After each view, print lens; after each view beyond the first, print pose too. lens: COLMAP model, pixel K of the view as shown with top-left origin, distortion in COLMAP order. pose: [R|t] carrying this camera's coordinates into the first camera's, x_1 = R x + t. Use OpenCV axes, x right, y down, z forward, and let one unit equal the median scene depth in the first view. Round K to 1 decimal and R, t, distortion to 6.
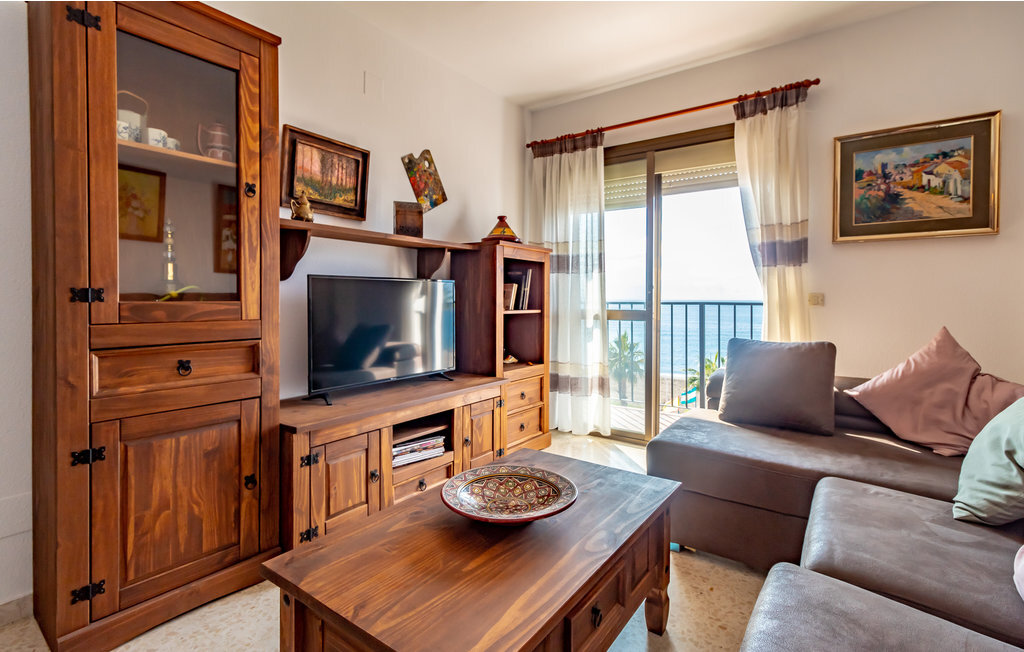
lens RADIAL K [[481.4, 0, 512.8], [0, 481.4, 304.8], [0, 0, 1]] dist [0.001485, 0.000393]
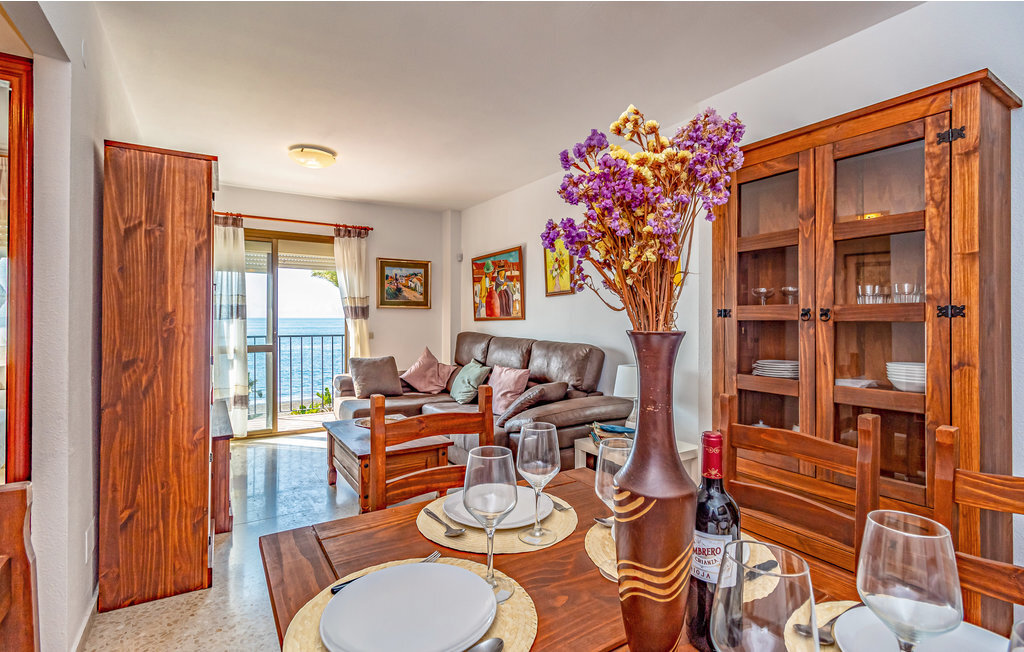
lens RADIAL K [[479.7, 0, 512.0], [0, 479.7, 326.0], [0, 0, 1]] dist [-0.000805, 0.000046]
pose [[0.369496, -0.017170, 0.929074, -0.979681], [0.005459, 0.999852, 0.016307, -0.078007], [-0.929216, -0.000953, 0.369535, -0.280191]]
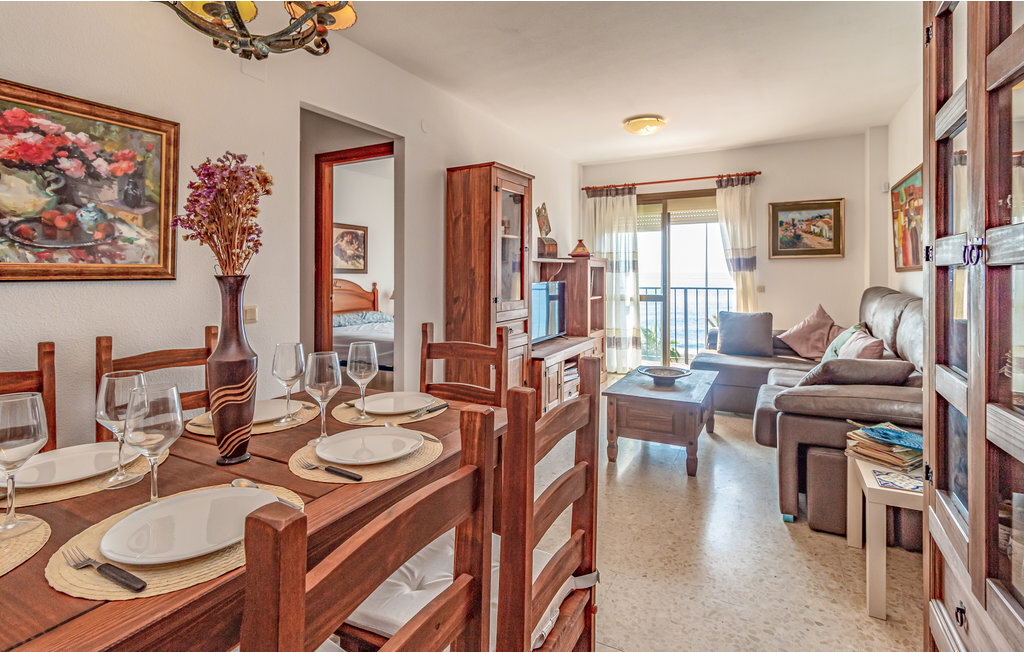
lens RADIAL K [[494.5, 0, 511.9], [0, 494.5, 277.7], [0, 0, 1]] dist [0.000937, 0.000123]
pose [[0.990349, -0.012560, 0.138026, -0.555927], [0.012529, 0.999921, 0.001093, -0.066693], [-0.138028, 0.000646, 0.990428, -0.721657]]
